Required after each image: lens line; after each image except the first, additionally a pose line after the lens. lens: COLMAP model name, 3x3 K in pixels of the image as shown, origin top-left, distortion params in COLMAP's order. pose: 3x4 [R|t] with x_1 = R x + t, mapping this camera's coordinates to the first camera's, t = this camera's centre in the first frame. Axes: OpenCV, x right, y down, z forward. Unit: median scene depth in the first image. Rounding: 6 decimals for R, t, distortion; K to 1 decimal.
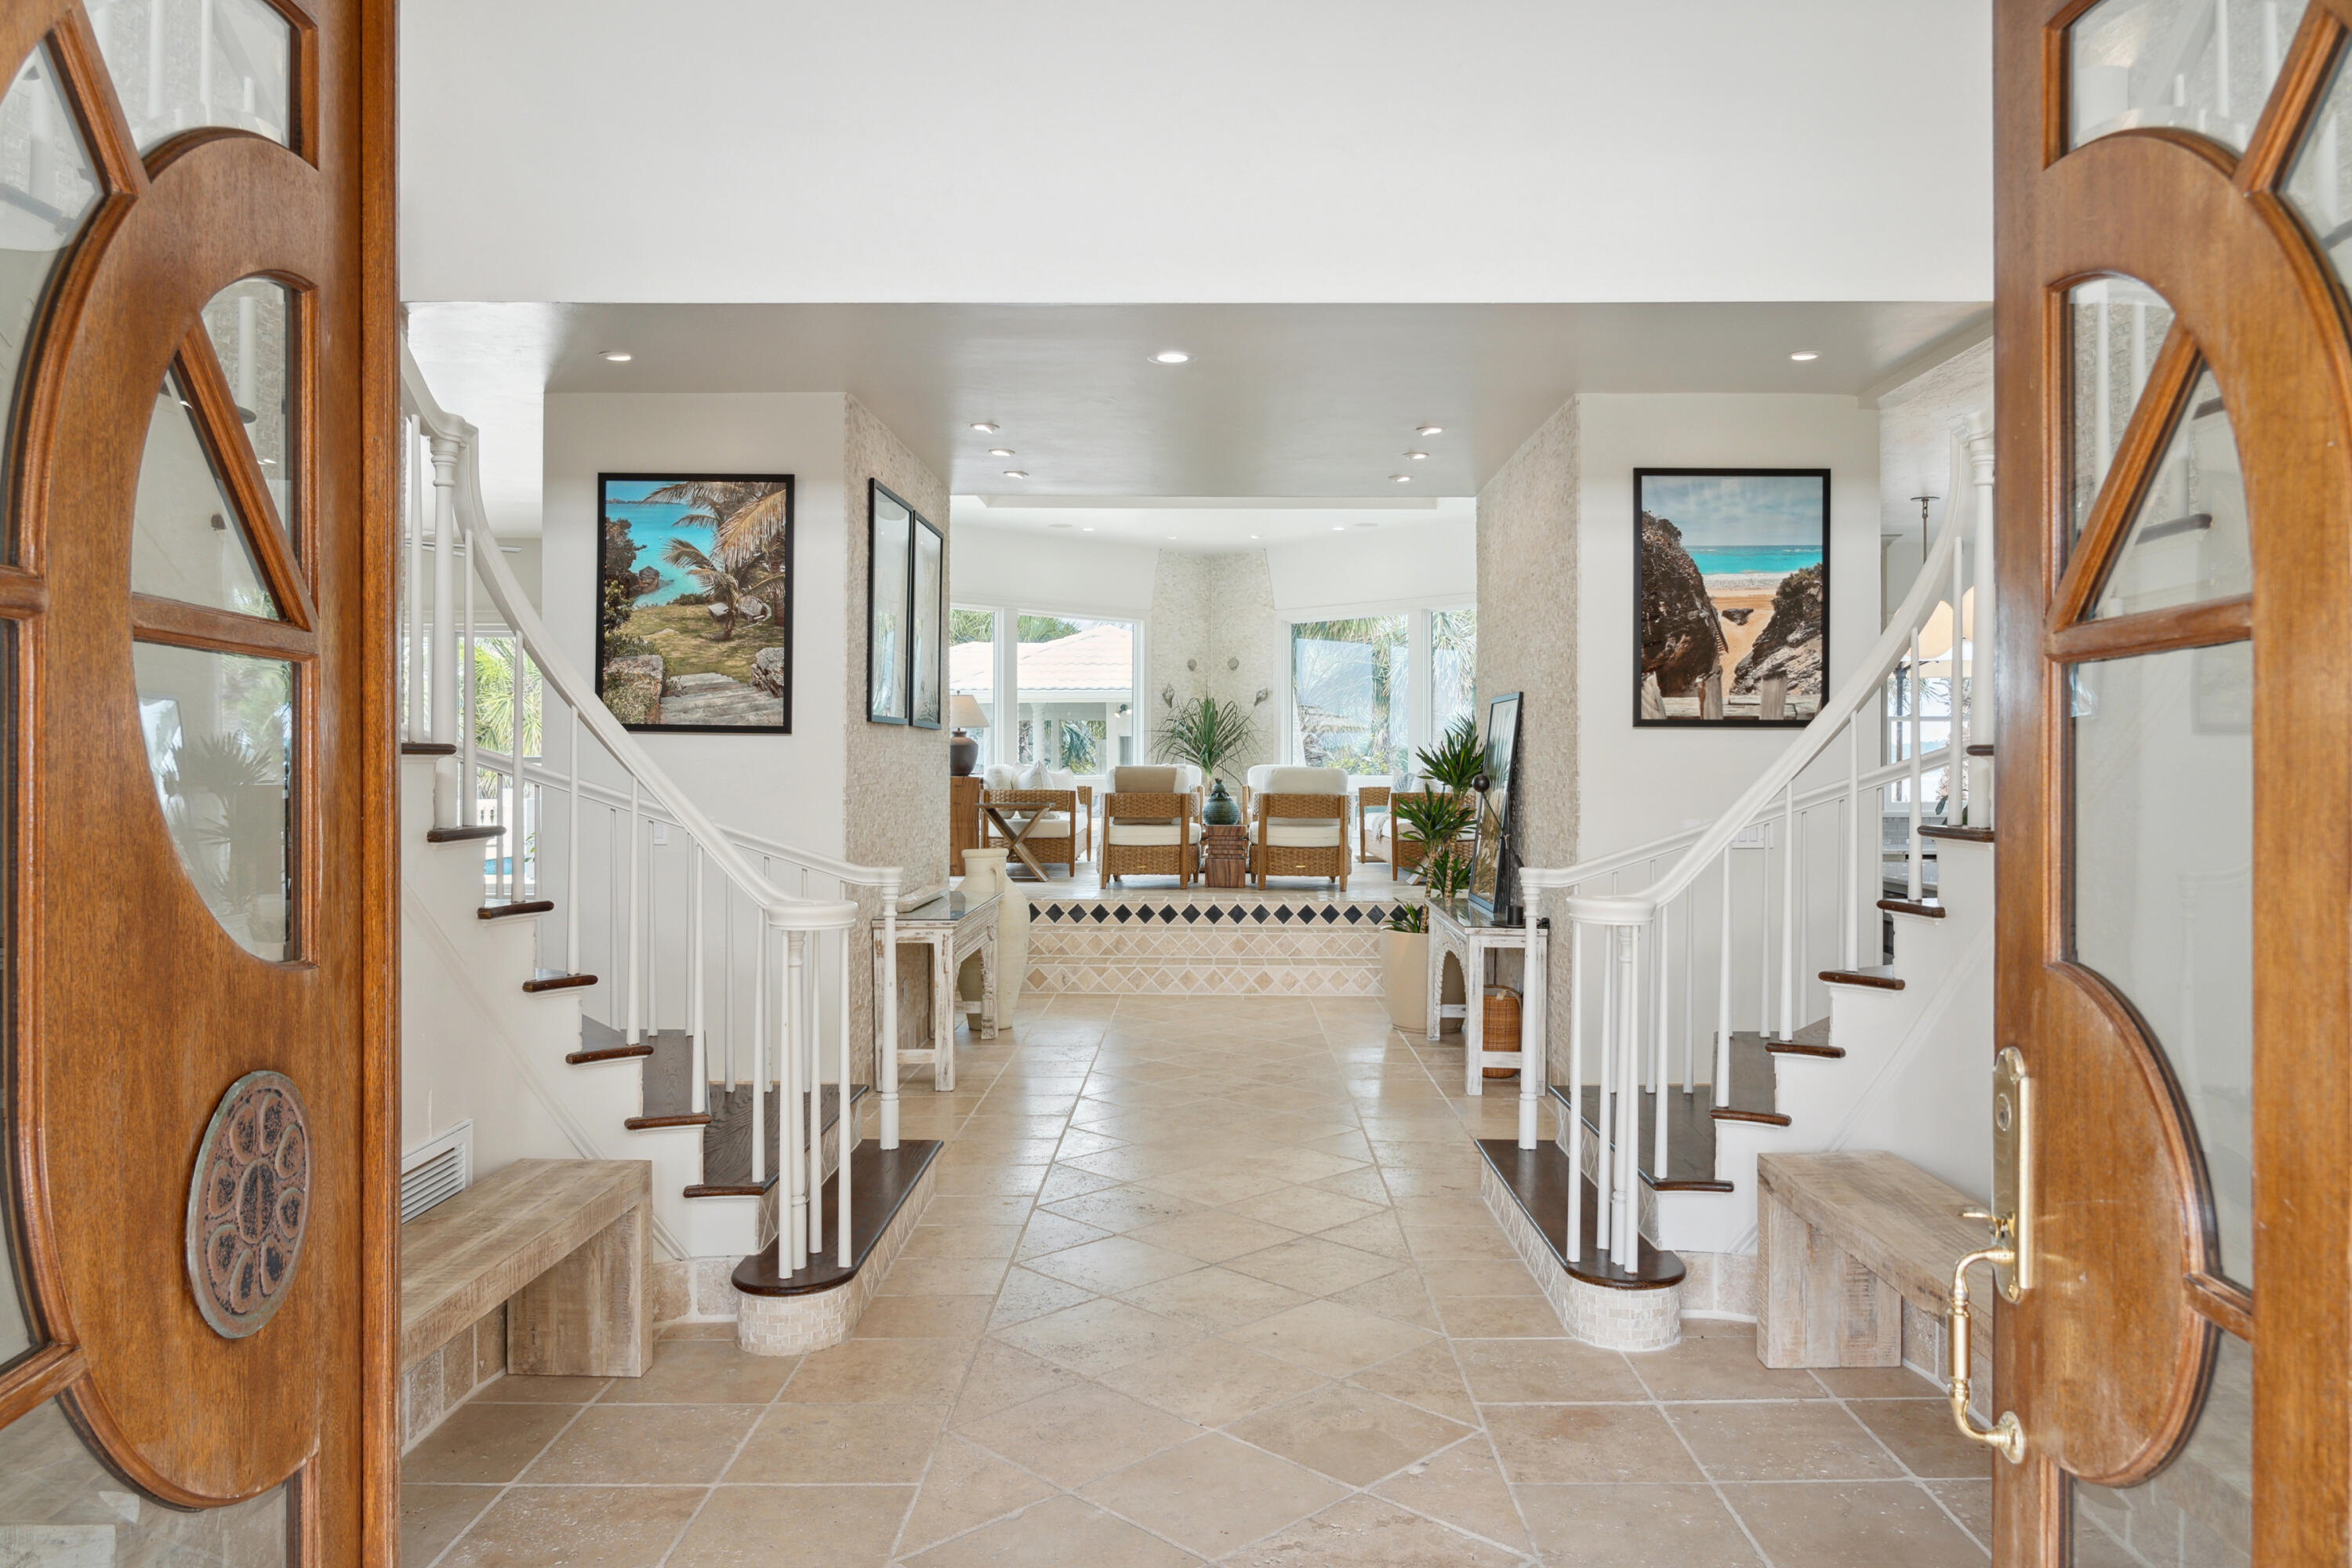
lens RADIAL K [[1699.5, 0, 1176.0], [0, 1699.5, 784.0], [0, 0, 1]] dist [0.000094, -0.000077]
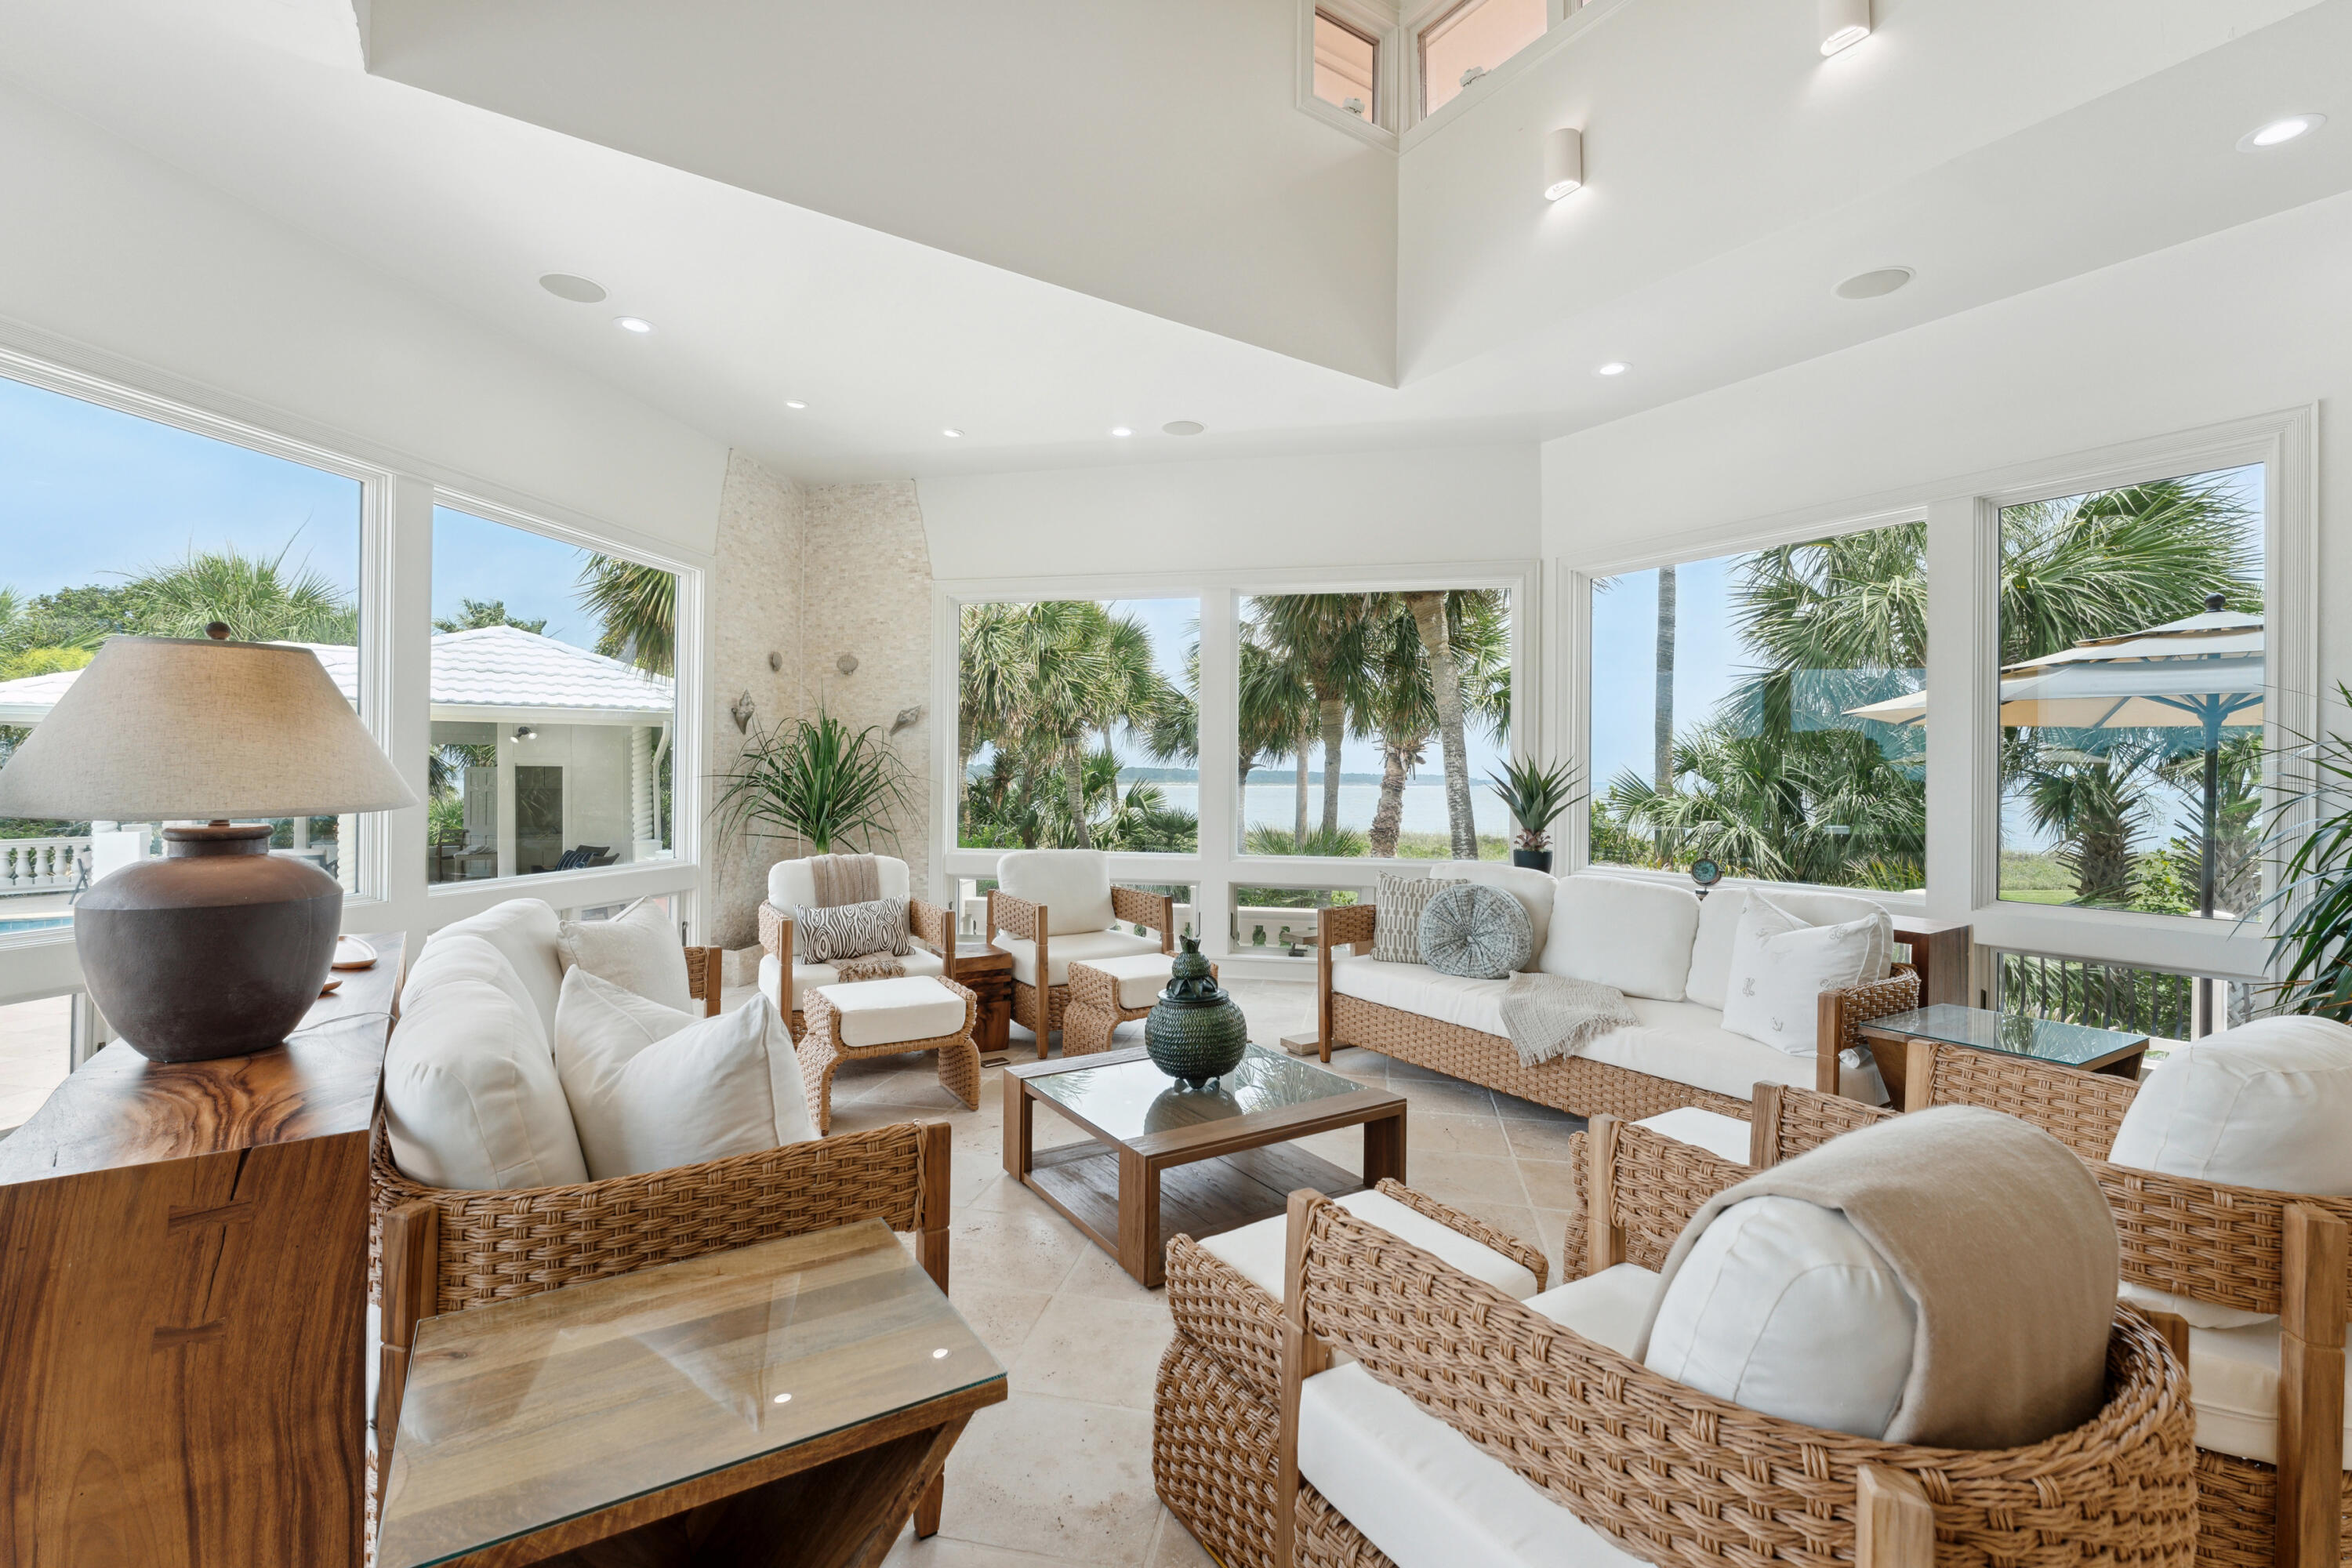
lens RADIAL K [[1039.0, 0, 1176.0], [0, 1039.0, 784.0], [0, 0, 1]] dist [-0.009268, -0.000349]
pose [[0.827390, 0.001666, 0.561625, -0.120371], [-0.001244, 0.999999, -0.001135, -0.042825], [-0.561626, 0.000241, 0.827391, 0.972837]]
